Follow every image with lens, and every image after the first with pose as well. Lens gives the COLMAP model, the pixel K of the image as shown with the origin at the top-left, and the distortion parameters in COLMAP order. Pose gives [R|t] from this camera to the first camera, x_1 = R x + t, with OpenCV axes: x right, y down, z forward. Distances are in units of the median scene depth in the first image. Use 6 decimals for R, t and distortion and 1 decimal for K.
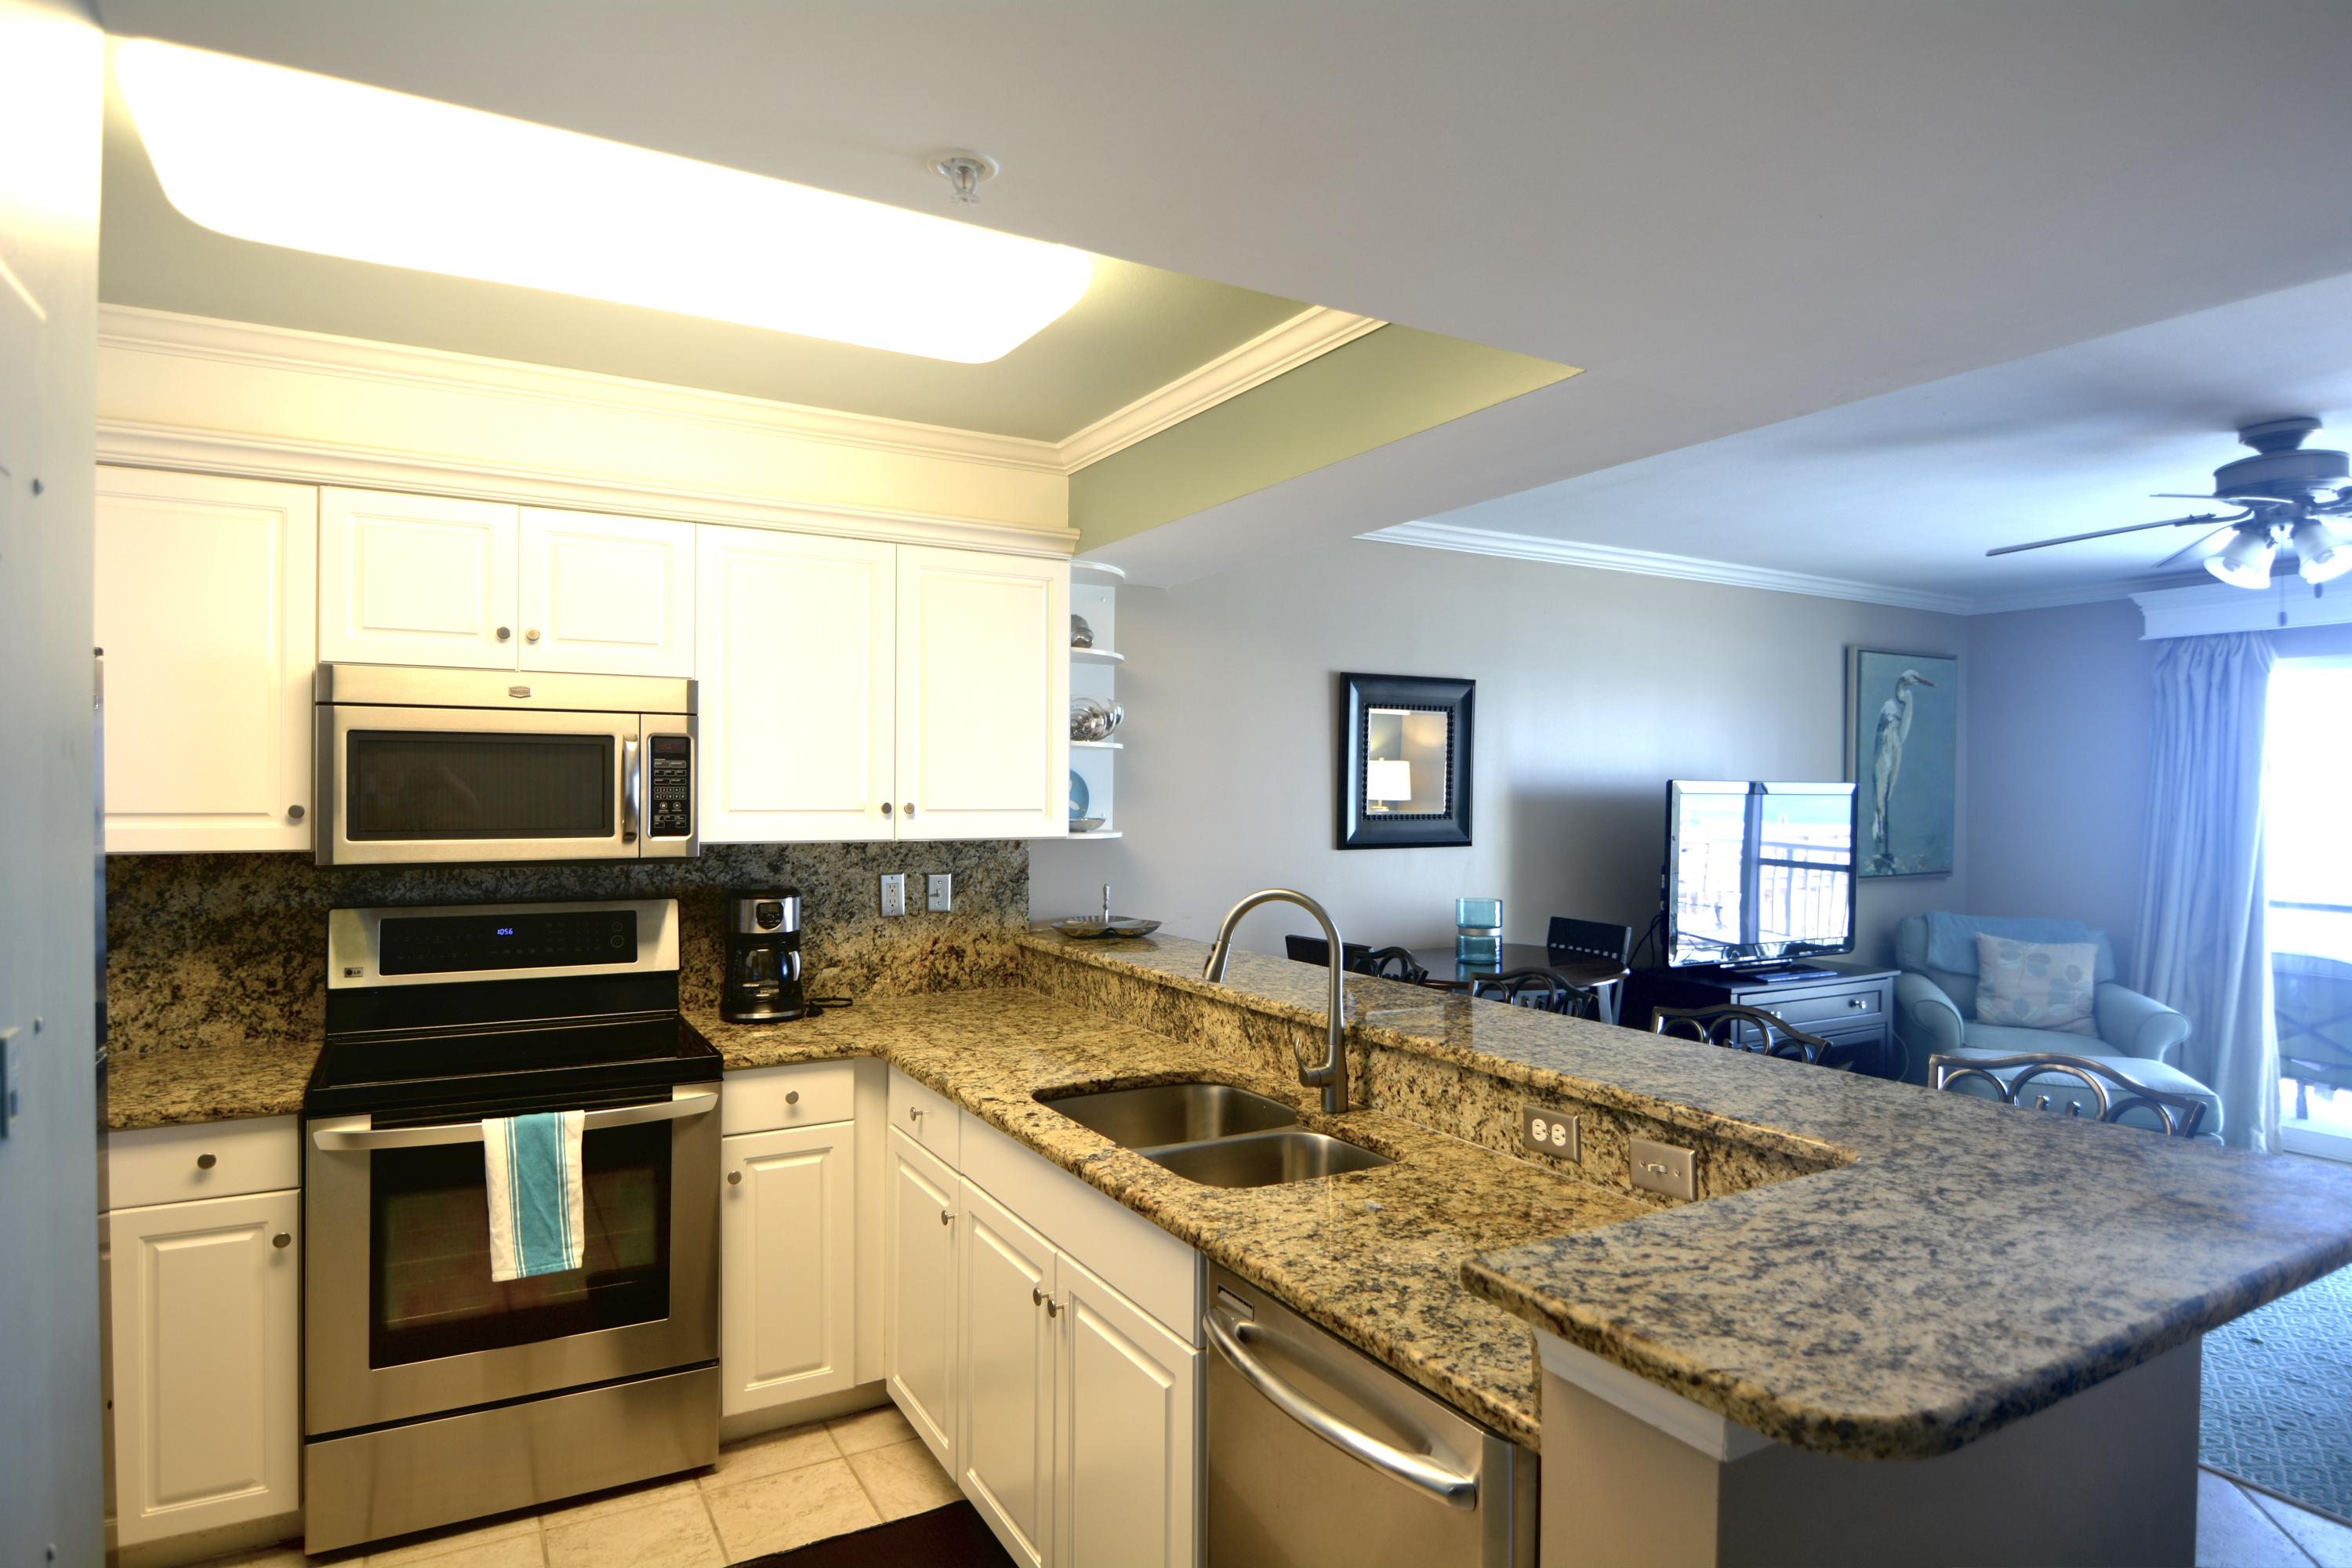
lens RADIAL K [[1290.9, 0, 1170.9], [0, 1290.9, 789.7], [0, 0, 1]] dist [-0.003302, -0.009556]
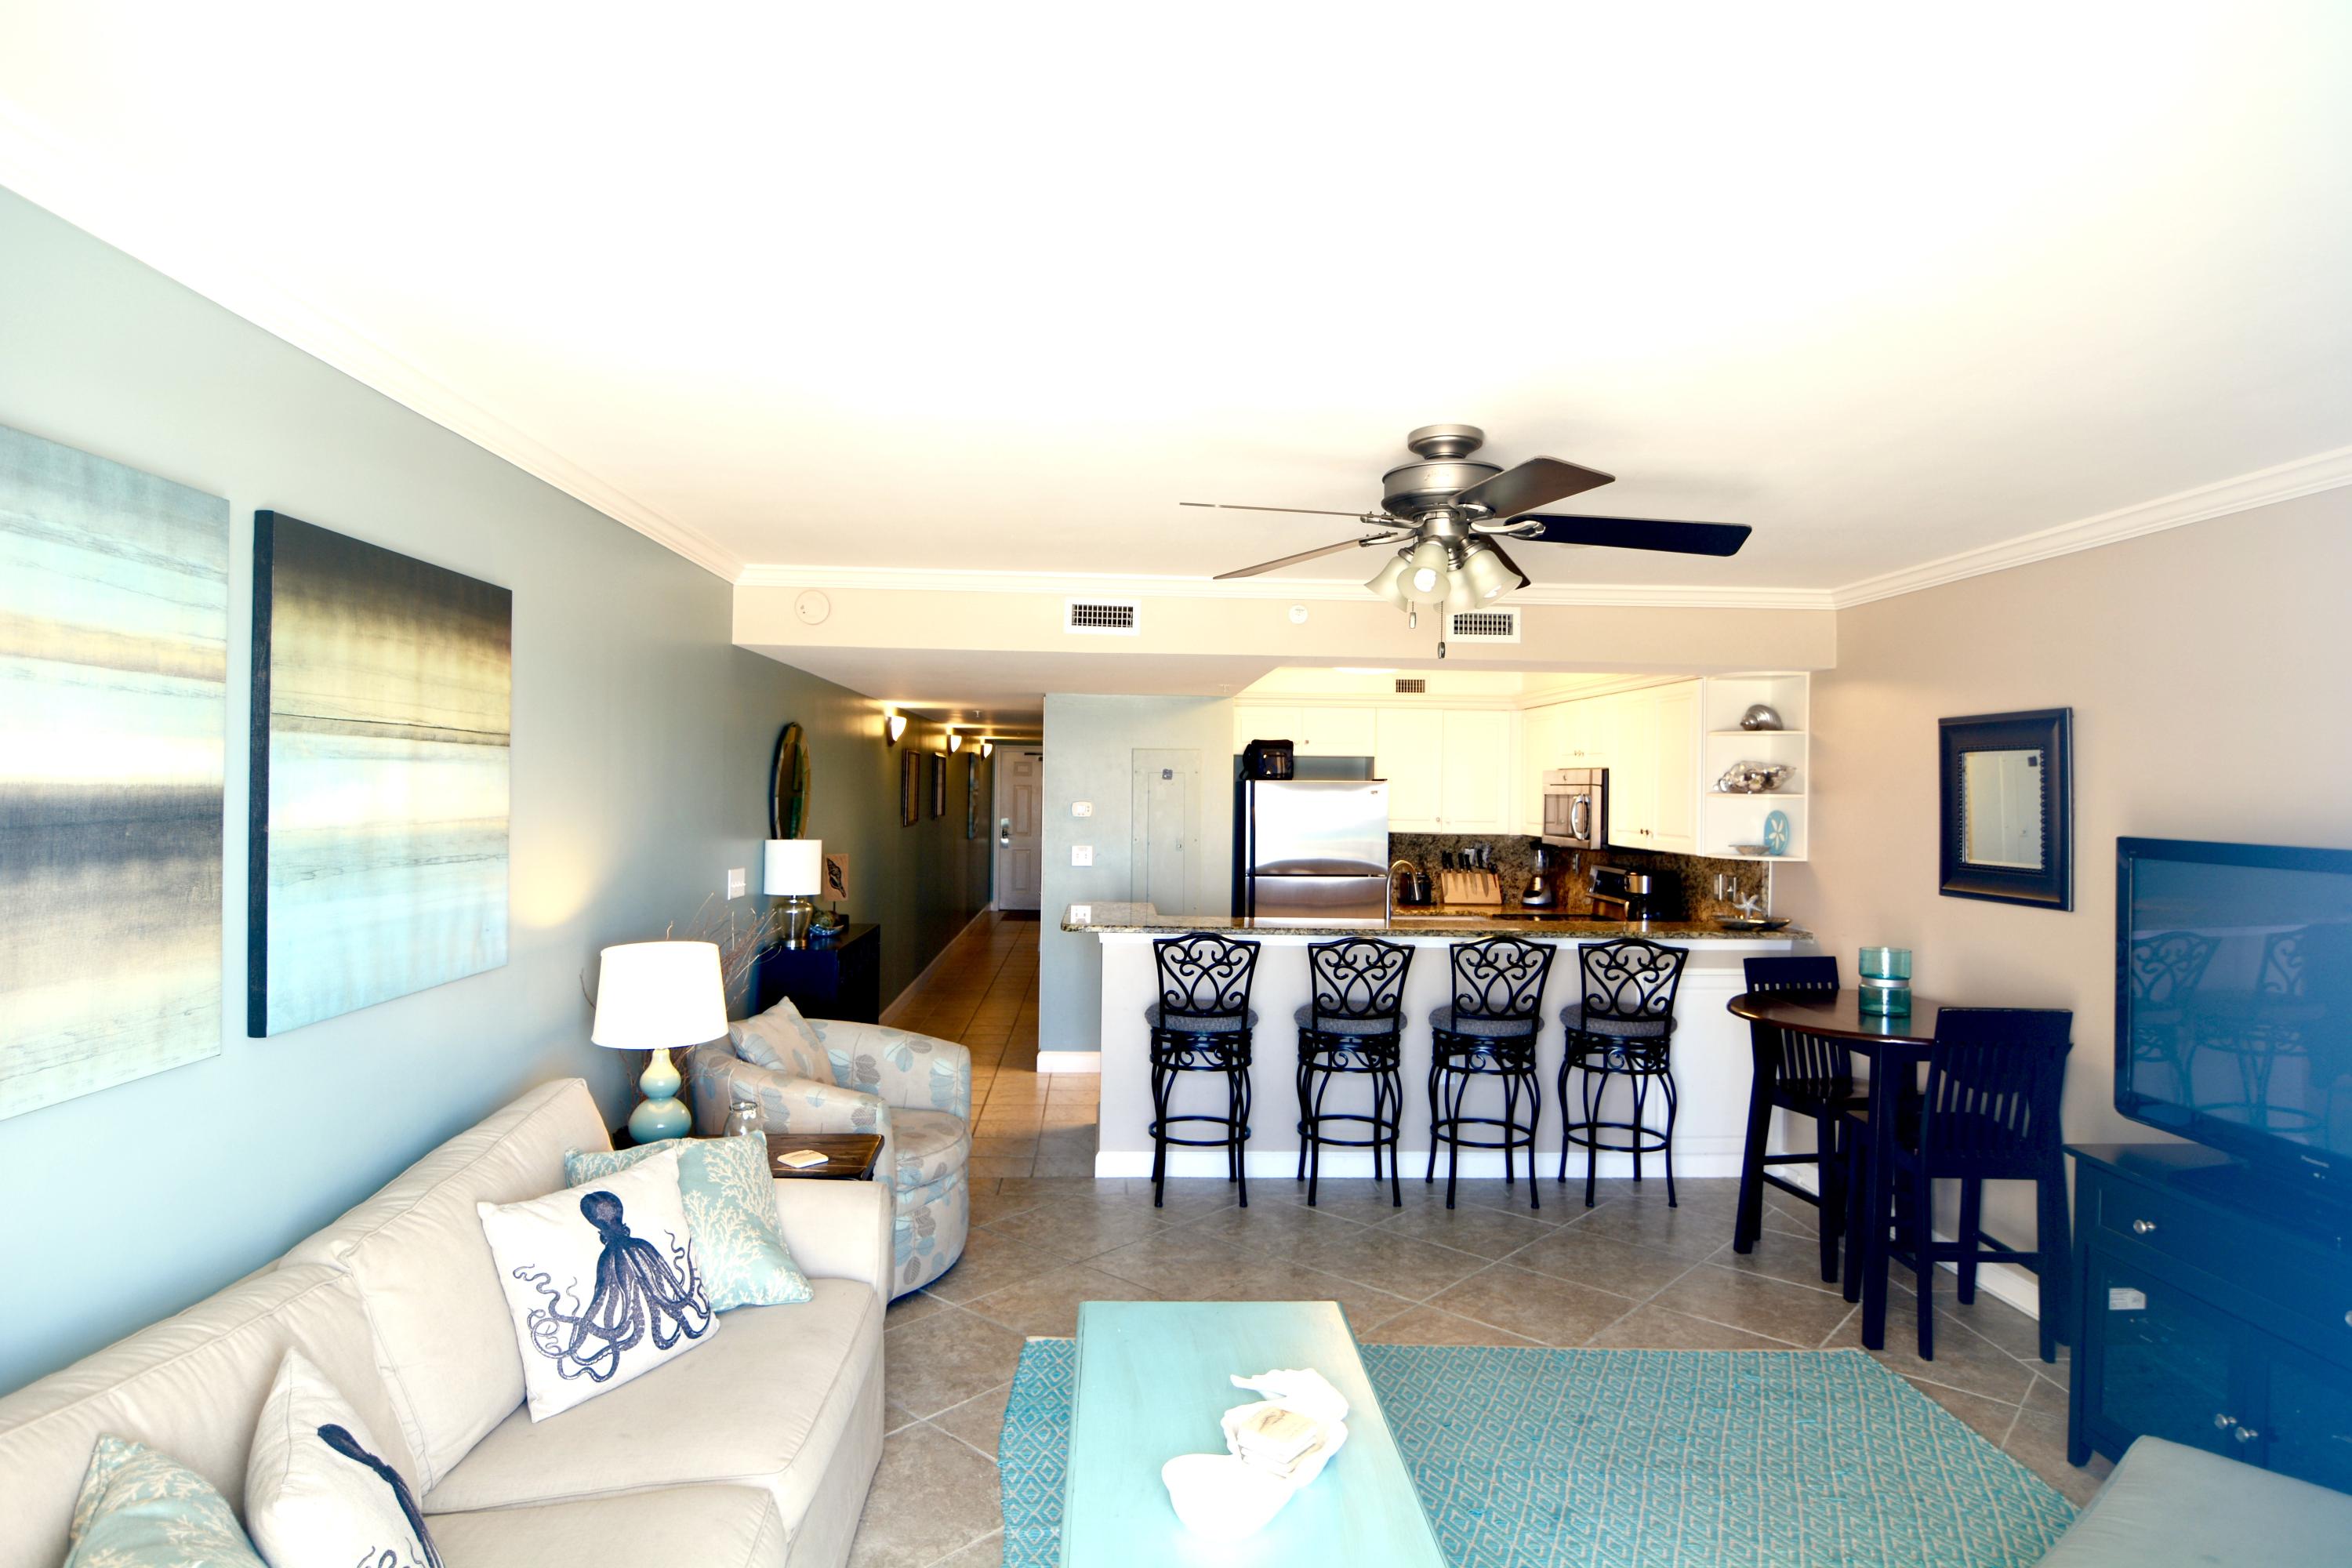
lens RADIAL K [[1290.9, 0, 1166.8], [0, 1290.9, 796.1], [0, 0, 1]] dist [-0.003302, -0.009556]
pose [[-0.450802, -0.006781, -0.892598, 1.238838], [-0.021965, 0.999753, 0.003498, -0.020074], [0.892354, 0.021183, -0.450840, 0.867558]]
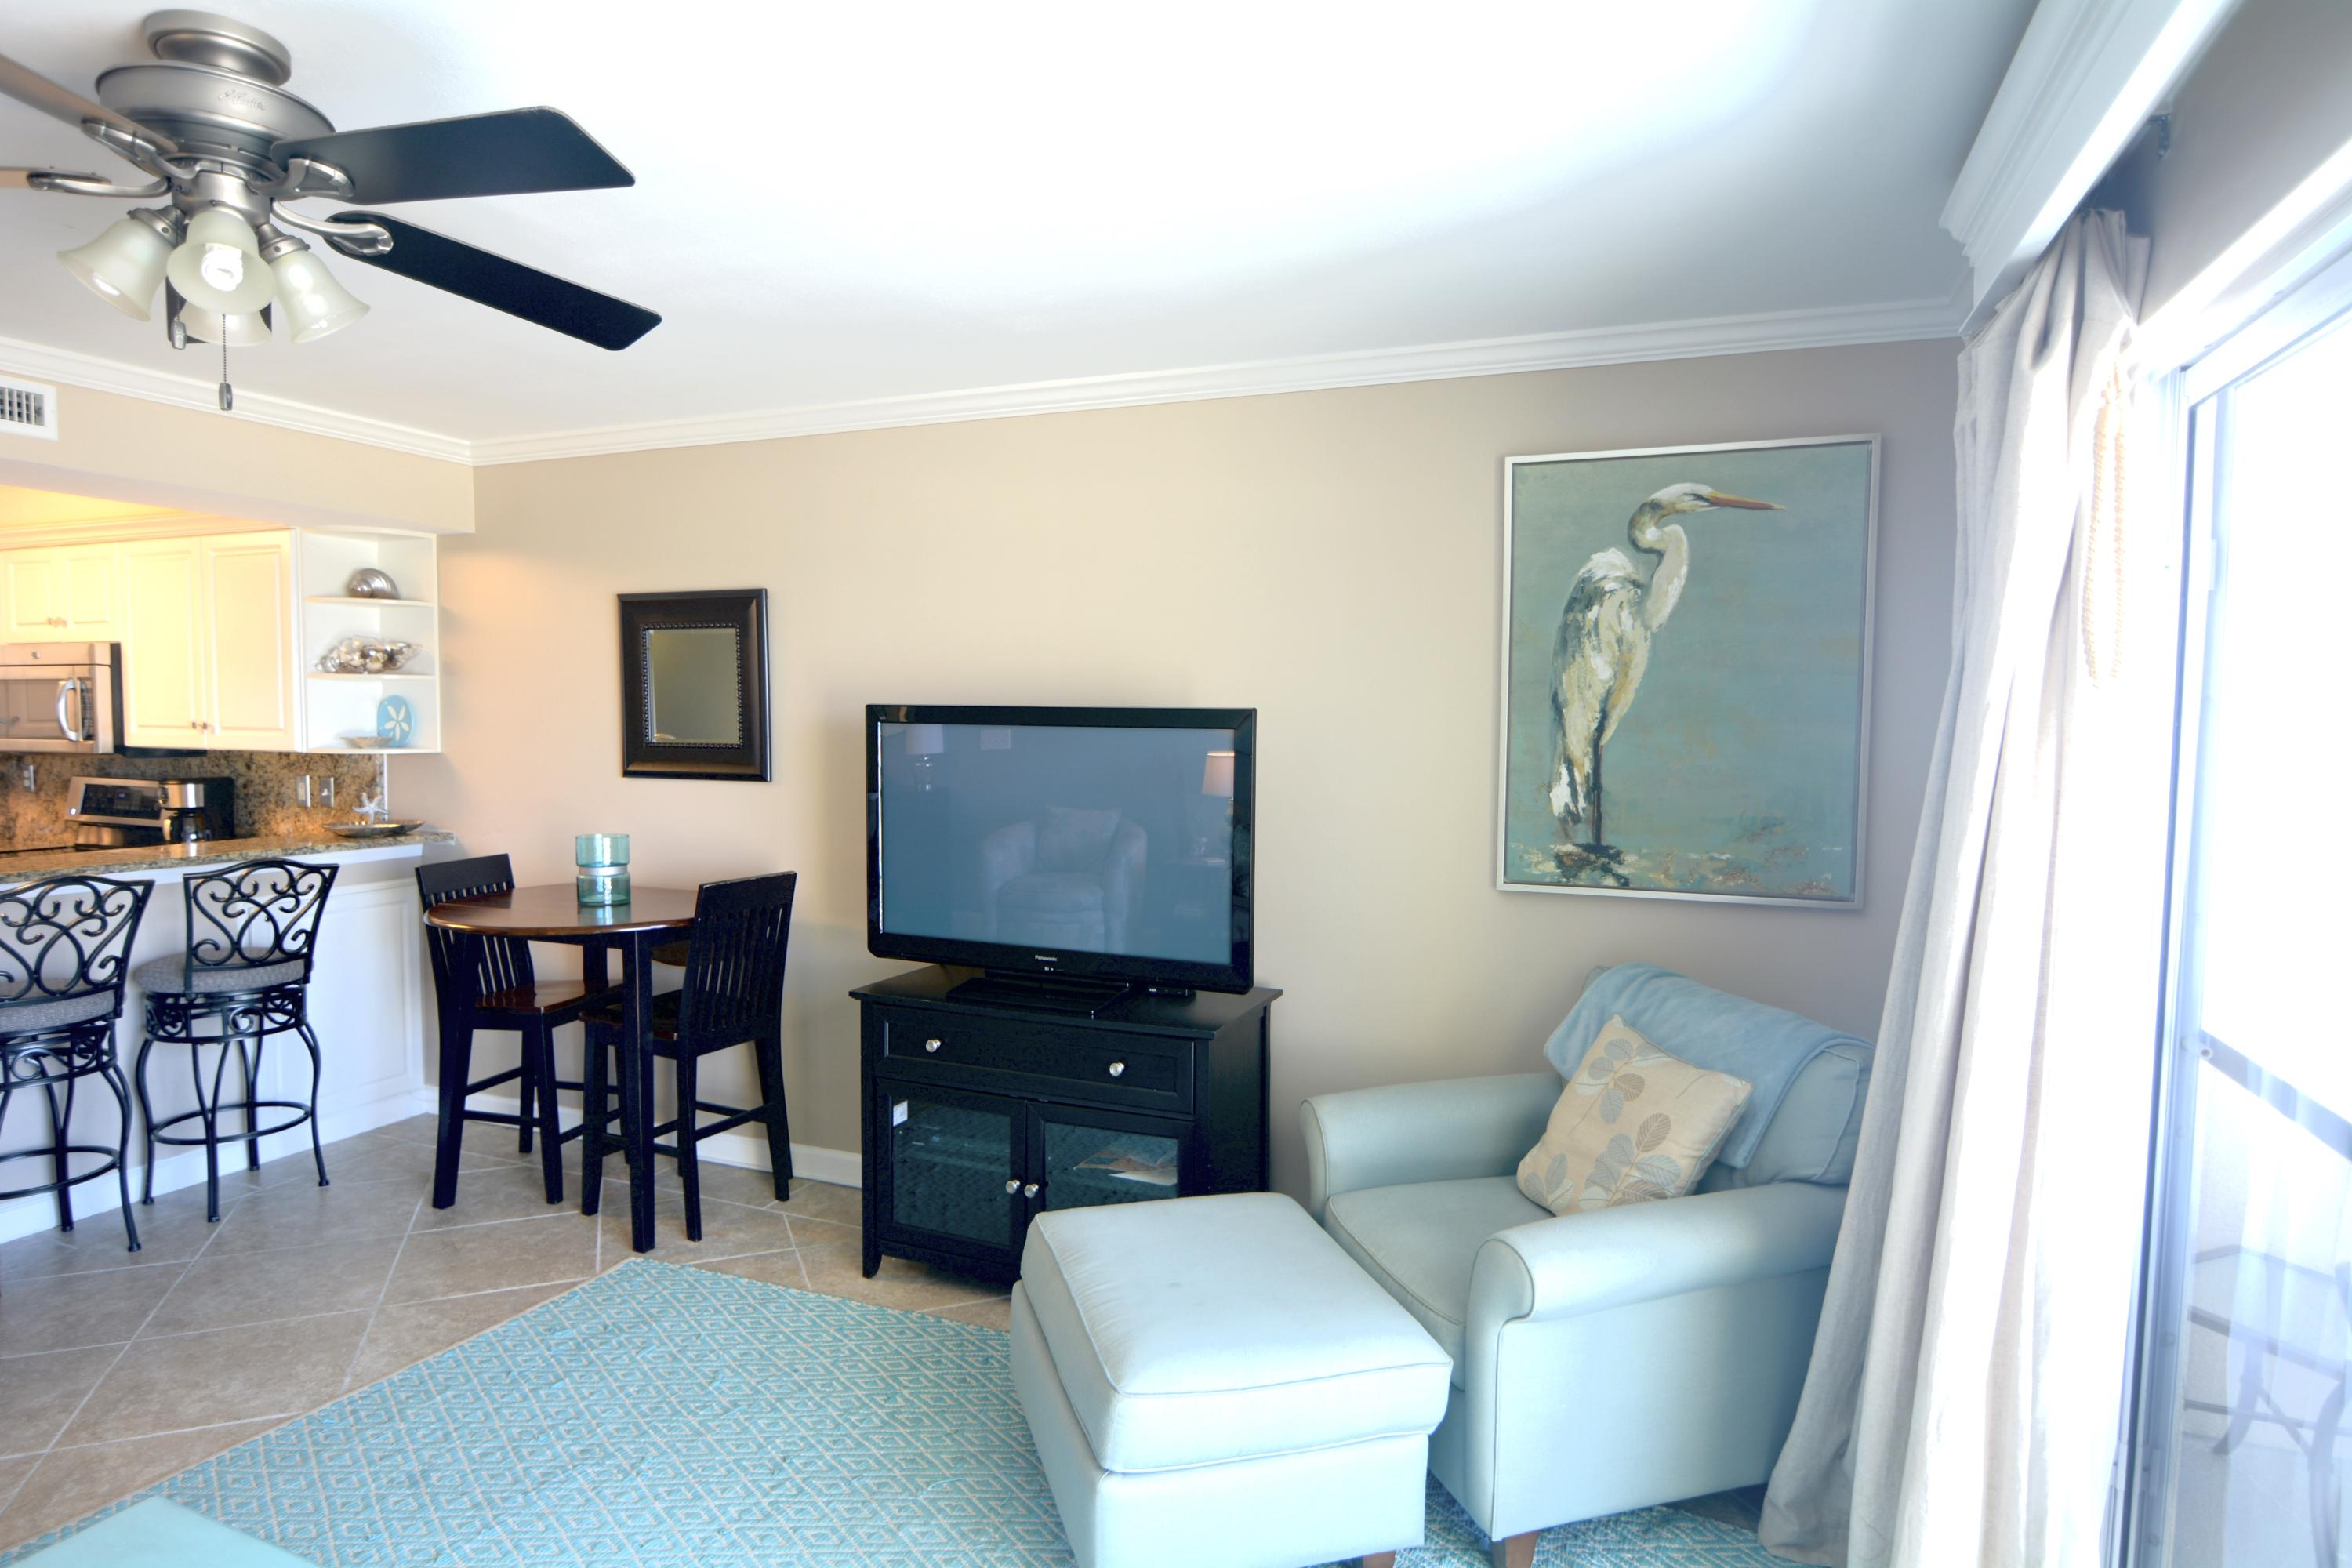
lens RADIAL K [[1290.9, 0, 1168.8], [0, 1290.9, 800.1], [0, 0, 1]] dist [-0.003302, -0.009556]
pose [[0.616802, 0.049546, -0.785558, 1.100214], [-0.010310, 0.998440, 0.054878, 0.005552], [0.787051, -0.025750, 0.616350, 0.686444]]
